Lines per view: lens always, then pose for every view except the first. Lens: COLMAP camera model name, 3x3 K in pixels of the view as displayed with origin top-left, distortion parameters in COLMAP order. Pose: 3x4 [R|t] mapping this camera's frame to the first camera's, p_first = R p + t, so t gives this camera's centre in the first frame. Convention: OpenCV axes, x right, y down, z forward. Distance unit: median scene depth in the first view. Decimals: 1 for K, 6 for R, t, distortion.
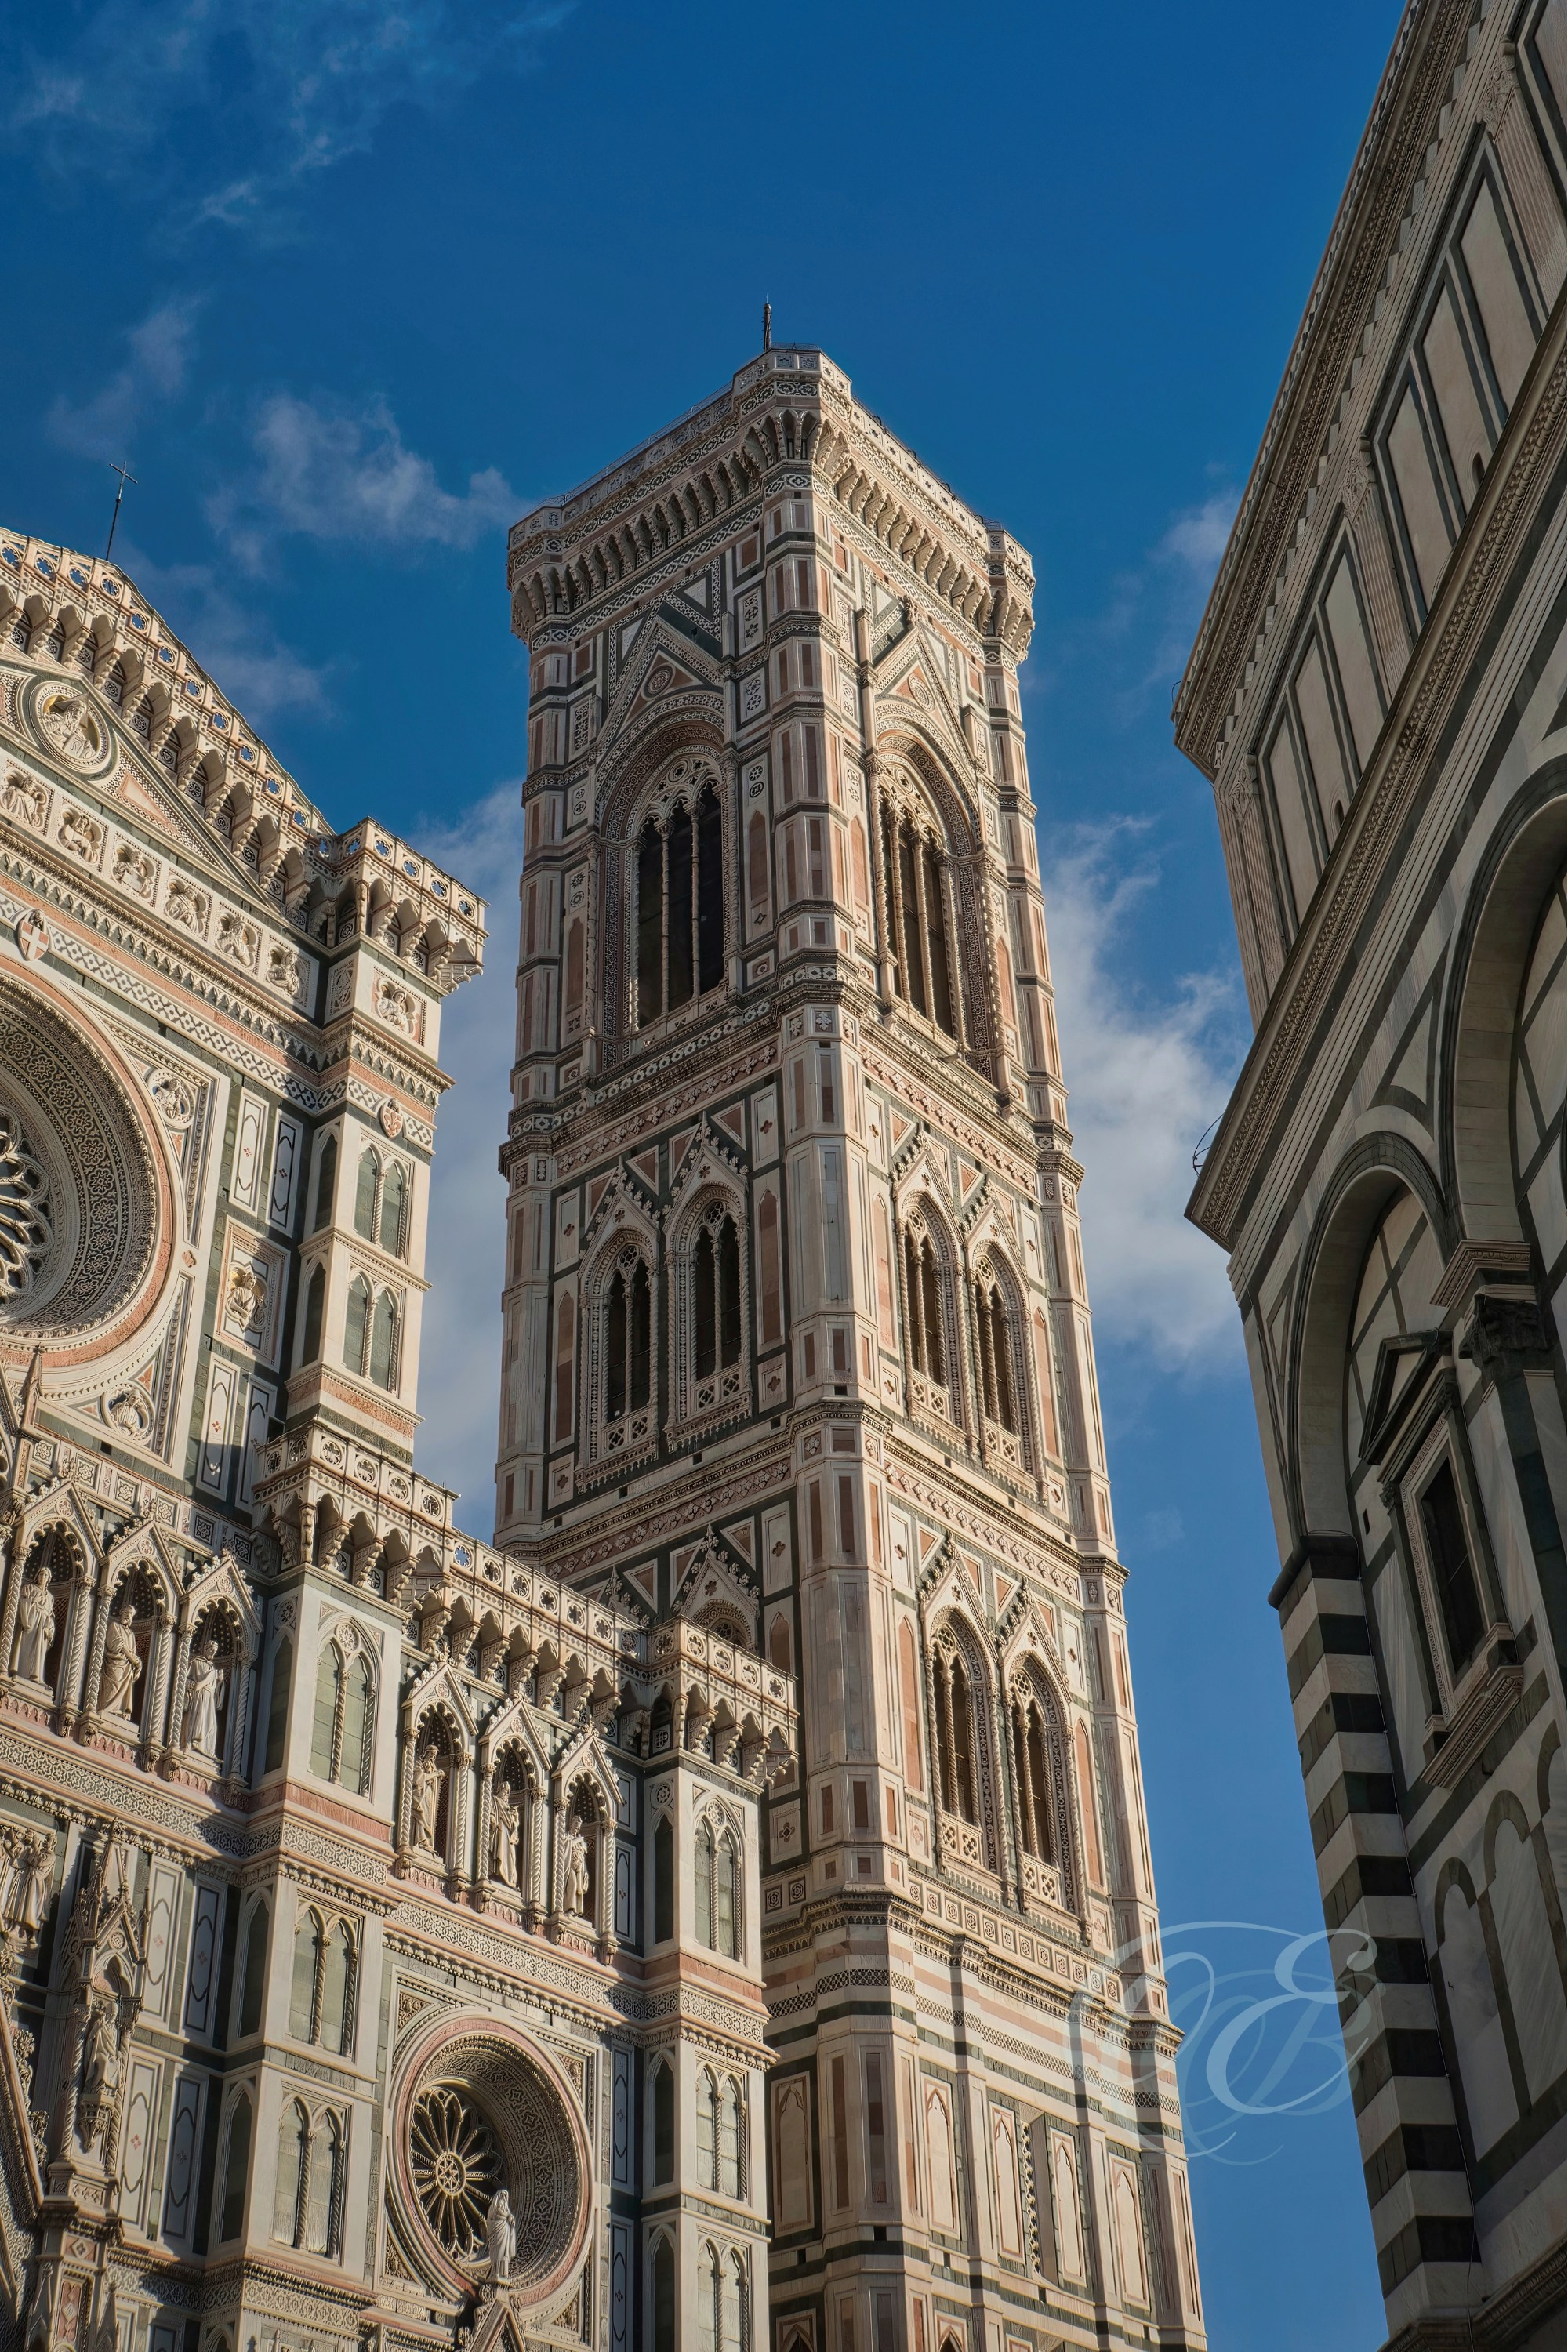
lens RADIAL K [[2848.1, 0, 750.2], [0, 2848.1, 1034.2], [0, 0, 1]] dist [-0.001223, 0.003019]
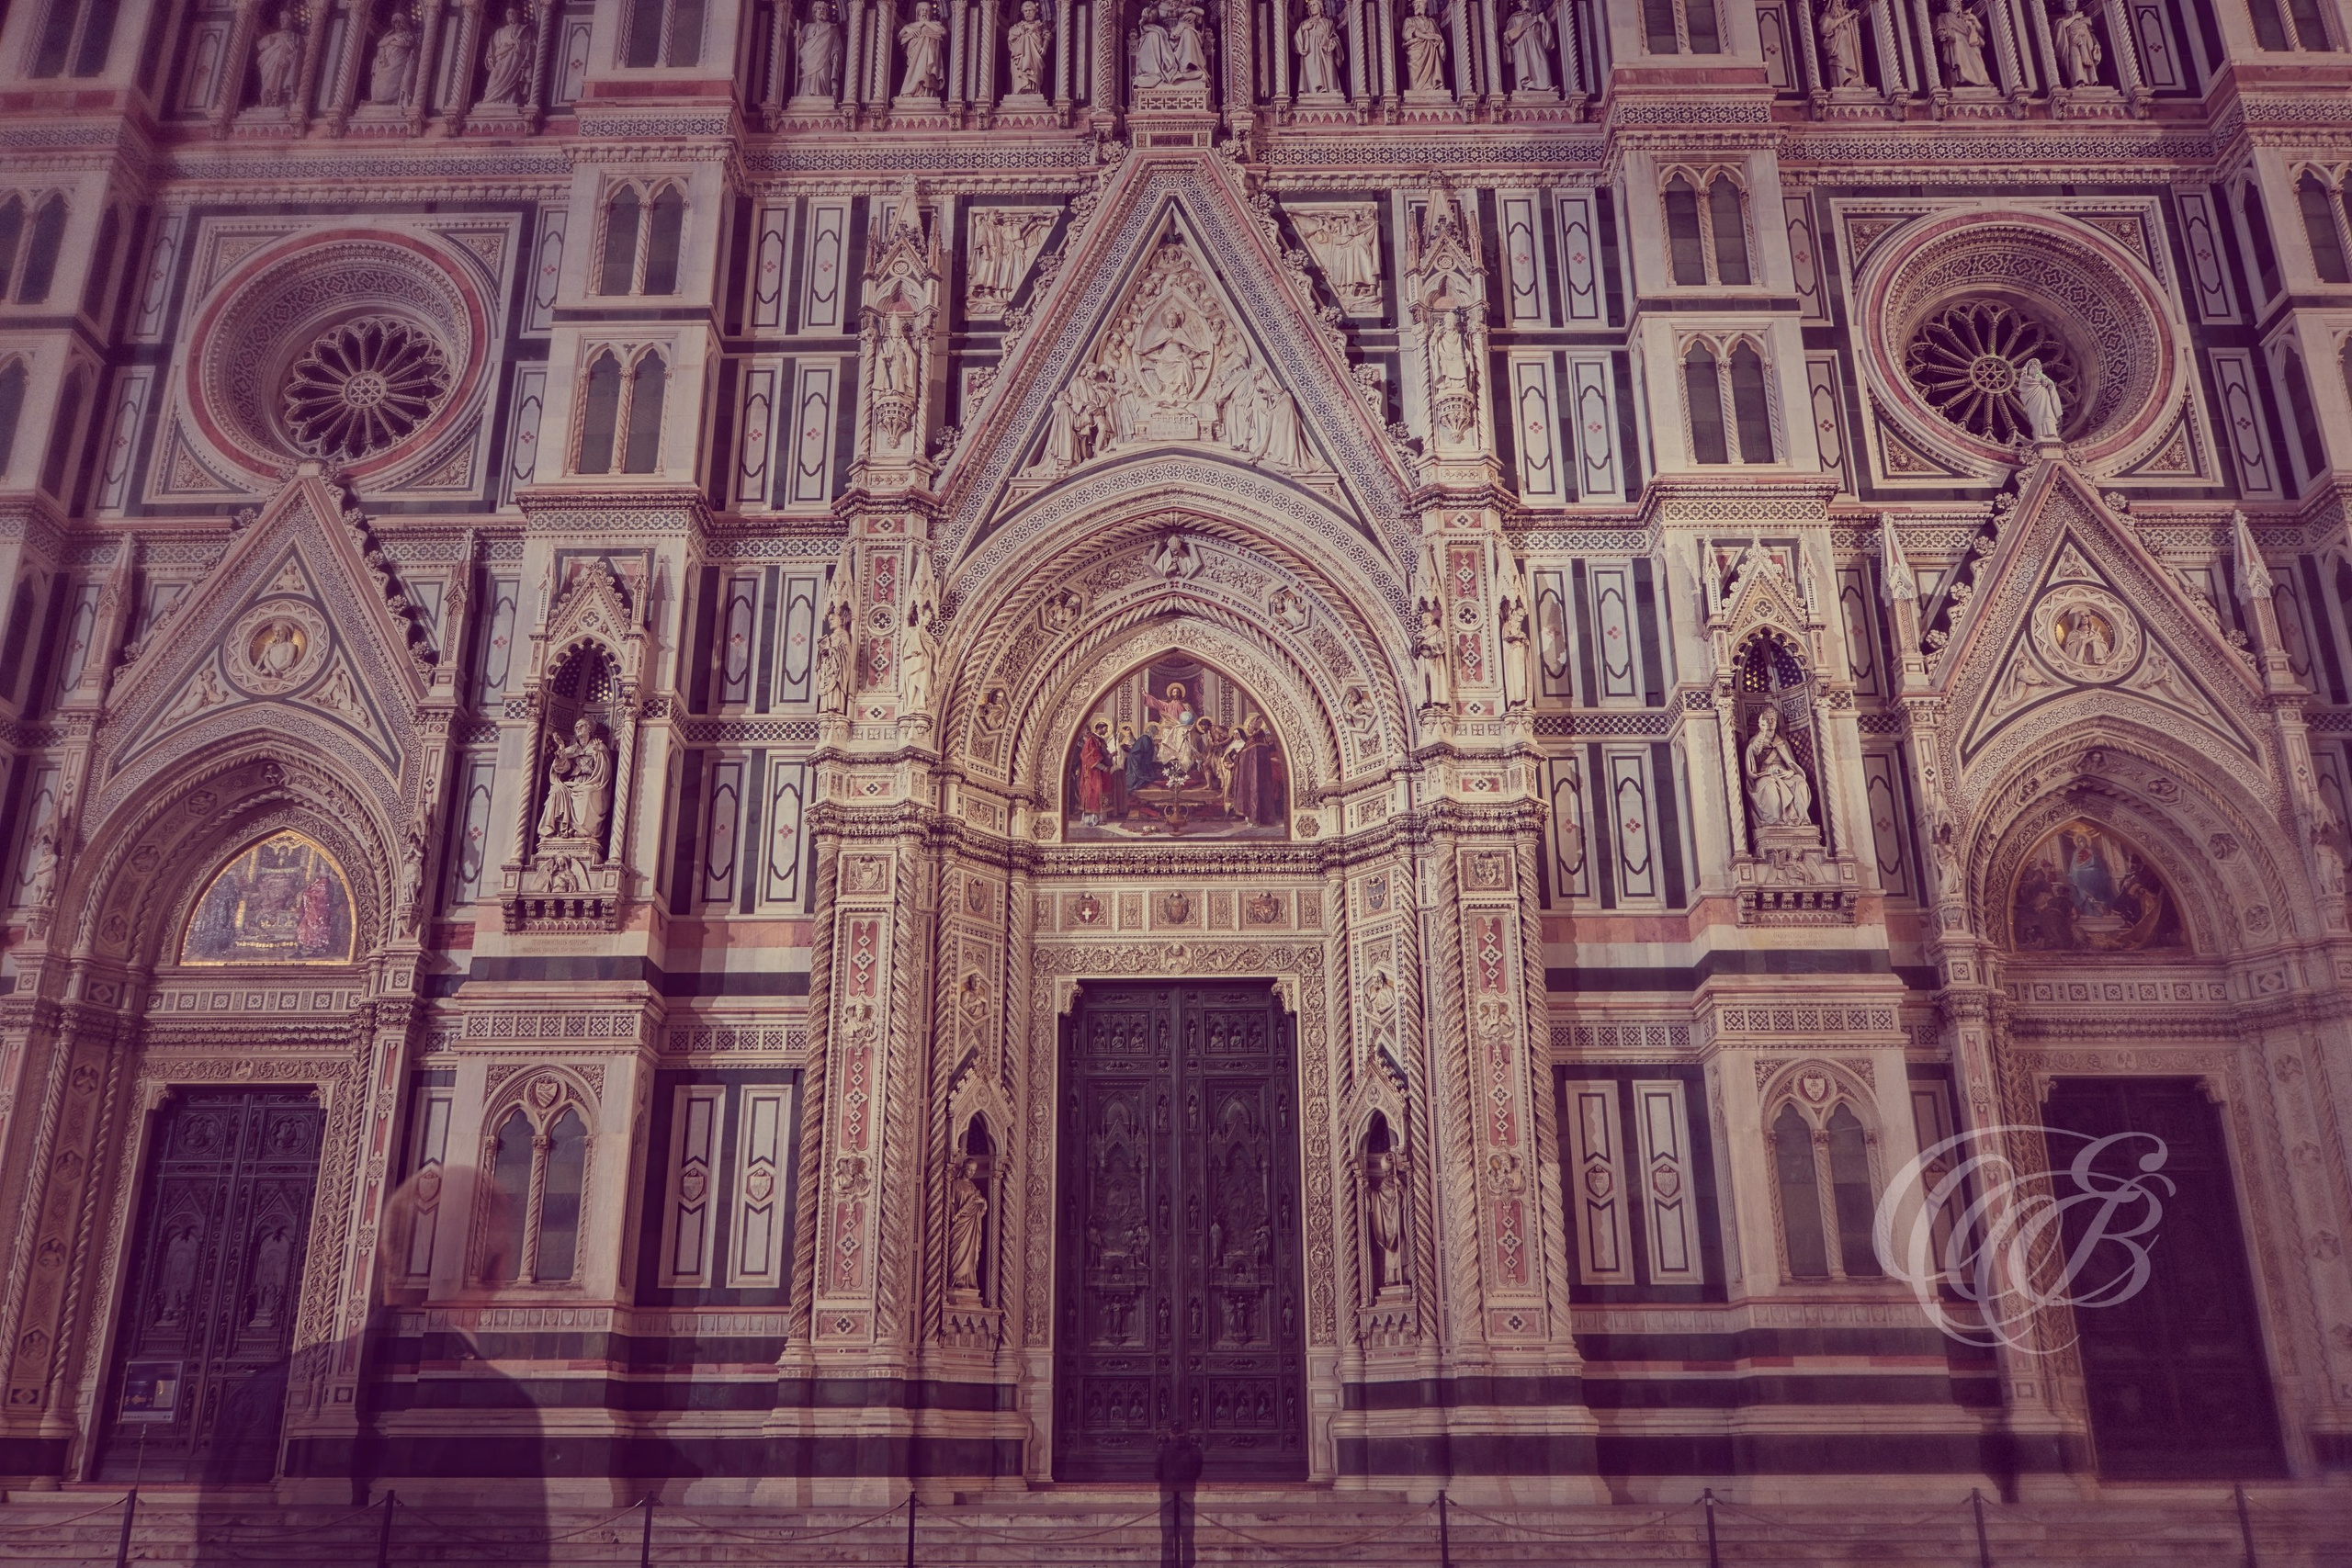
lens RADIAL K [[1719.0, 0, 1176.0], [0, 1719.0, 784.0], [0, 0, 1]] dist [-0.004793, -0.009142]
pose [[0.624047, -0.234602, -0.745337, 0.116156], [0.484022, 0.864886, 0.133026, 0.302521], [0.613423, -0.443774, 0.653282, 0.388449]]
